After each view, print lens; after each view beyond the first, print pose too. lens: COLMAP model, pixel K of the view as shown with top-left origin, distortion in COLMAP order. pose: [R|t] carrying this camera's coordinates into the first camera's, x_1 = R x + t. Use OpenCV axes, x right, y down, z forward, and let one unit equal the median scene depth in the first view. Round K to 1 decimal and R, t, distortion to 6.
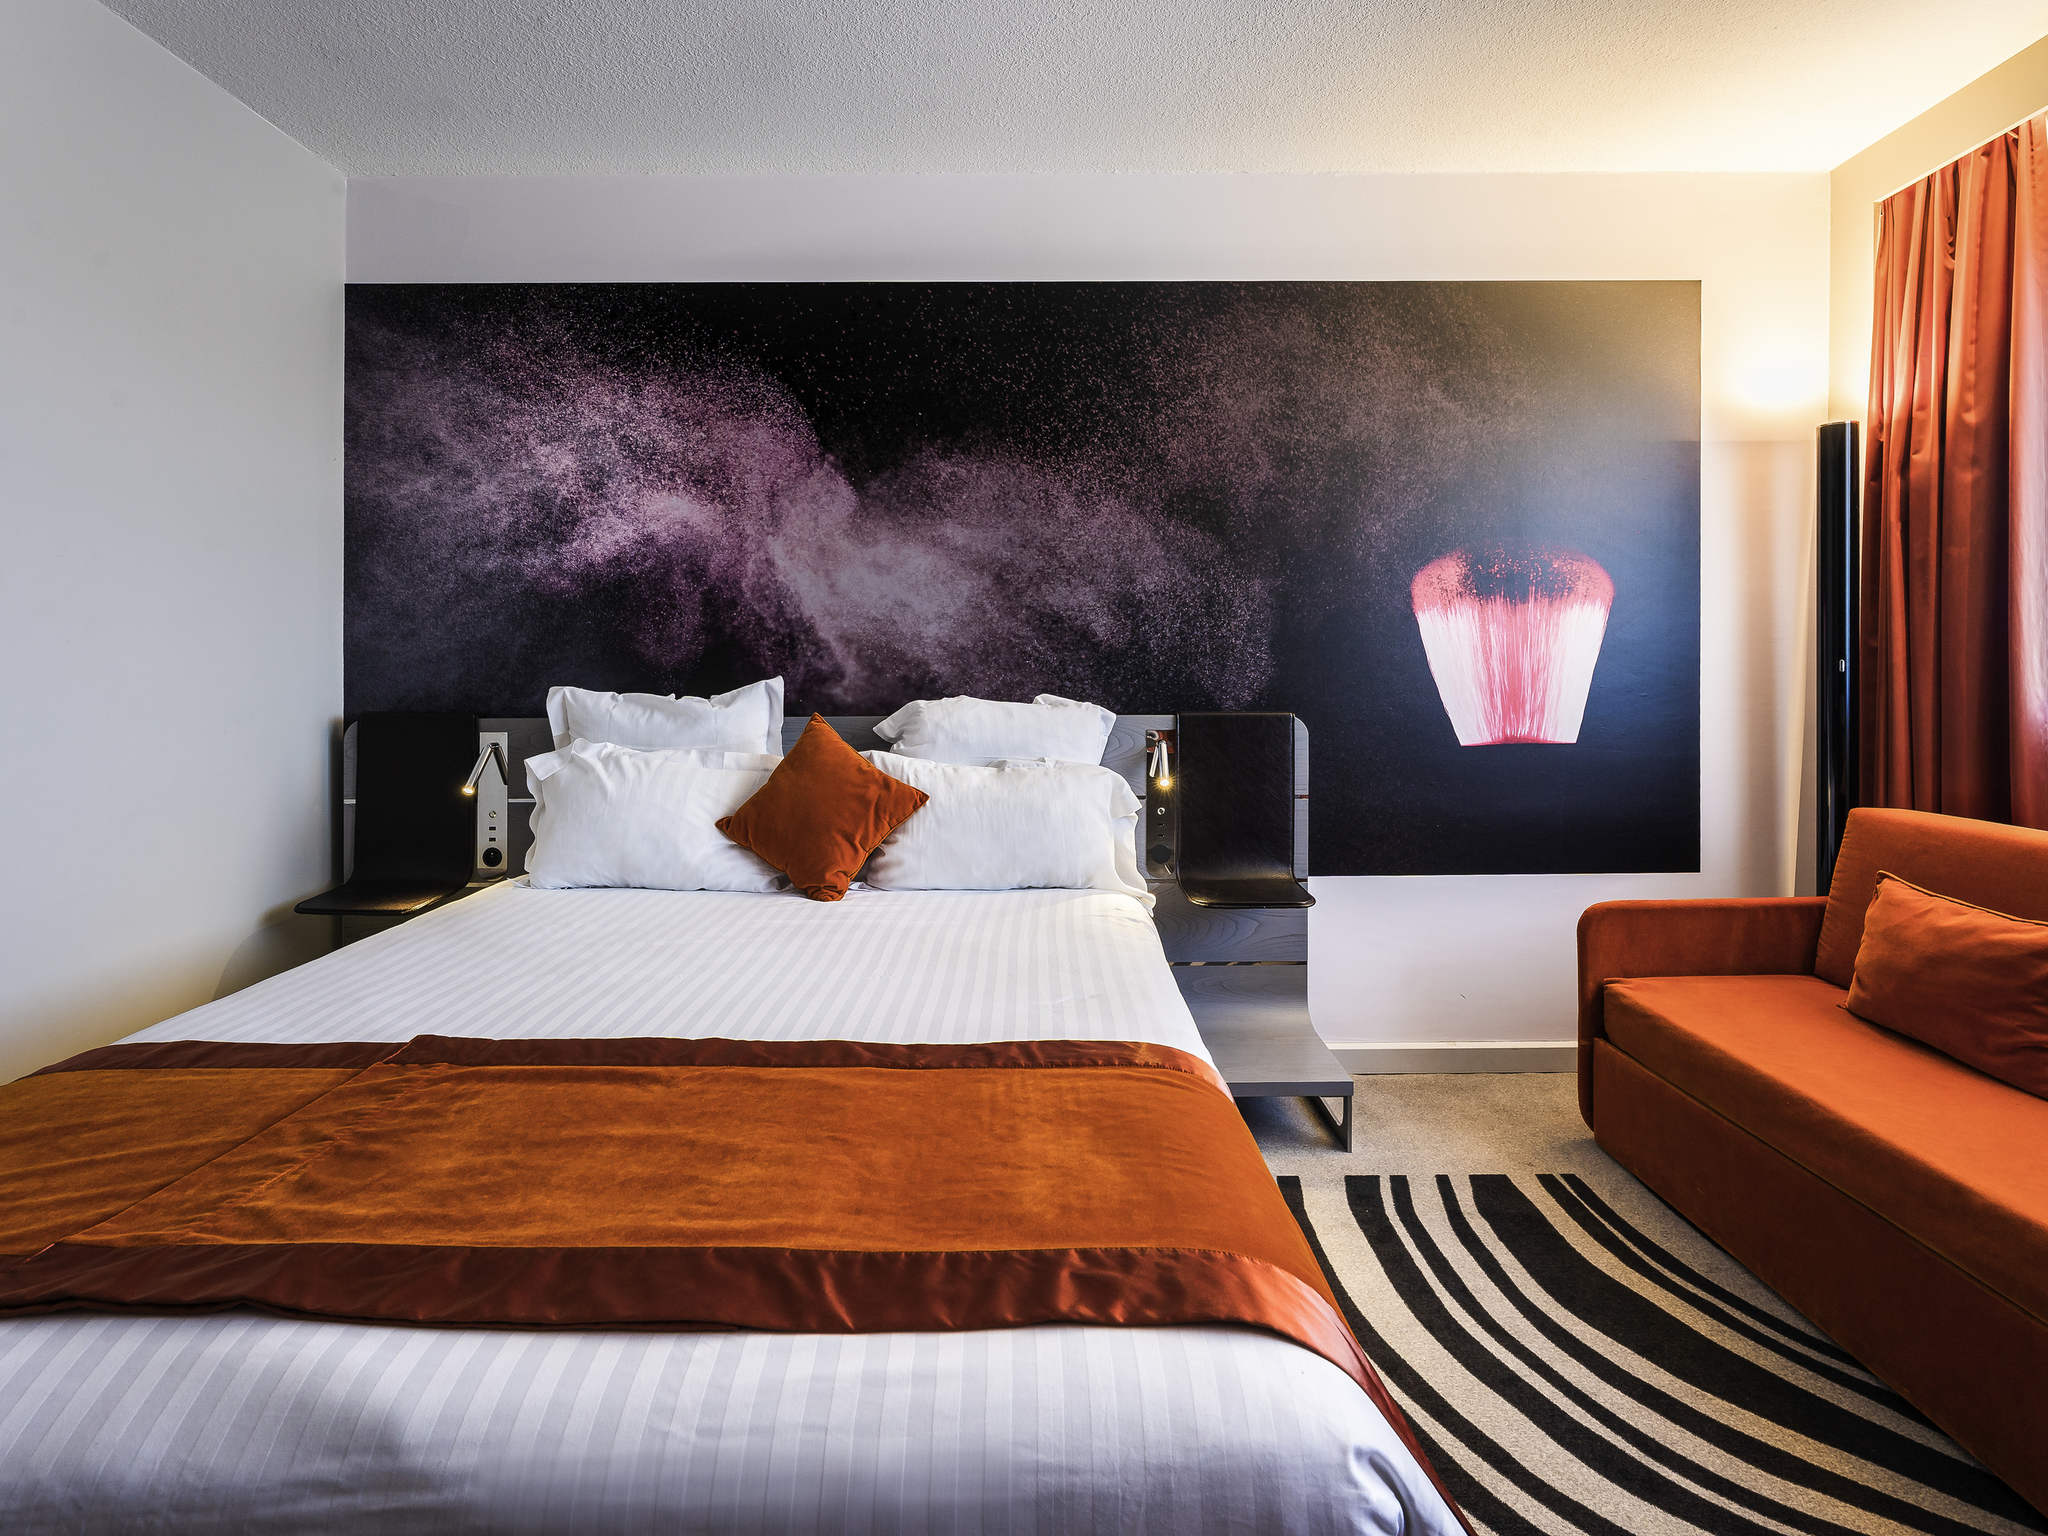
lens RADIAL K [[1054.6, 0, 1024.0], [0, 1054.6, 650.4], [0, 0, 1]] dist [-0.001027, -0.000341]
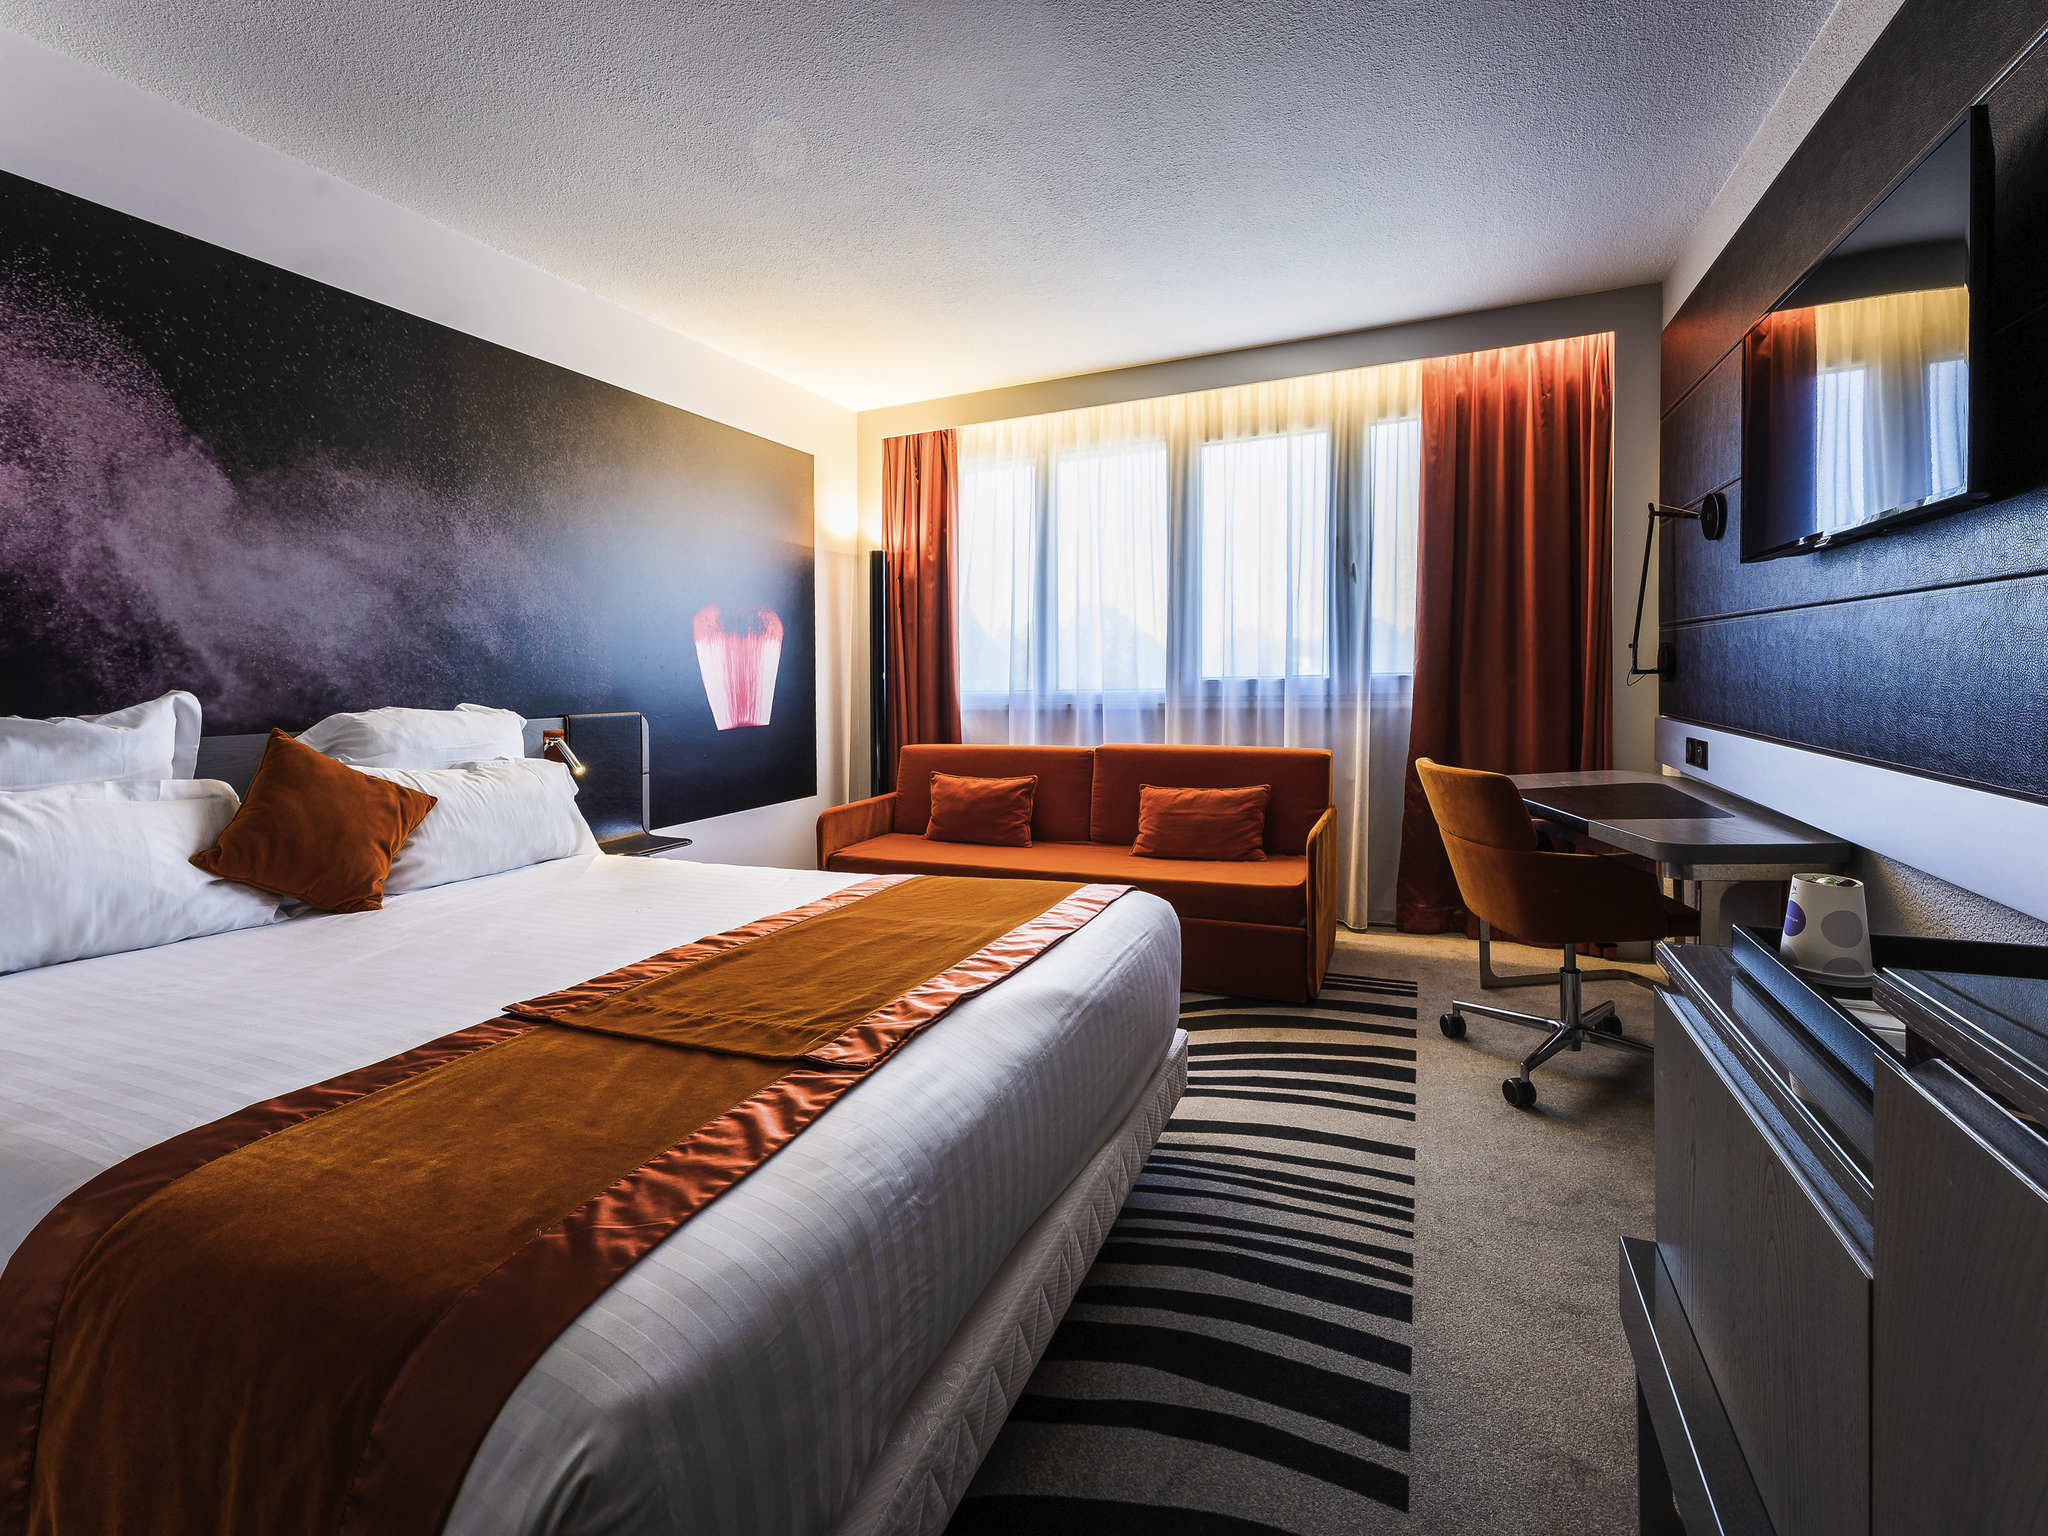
lens RADIAL K [[923.2, 0, 1024.1], [0, 923.2, 685.6], [0, 0, 1]] dist [-0.001937, -0.000575]
pose [[0.401231, -0.010328, 0.915919, -0.611674], [0.003764, 0.999947, 0.009627, 0.015215], [-0.915969, -0.000415, 0.401248, 0.069337]]
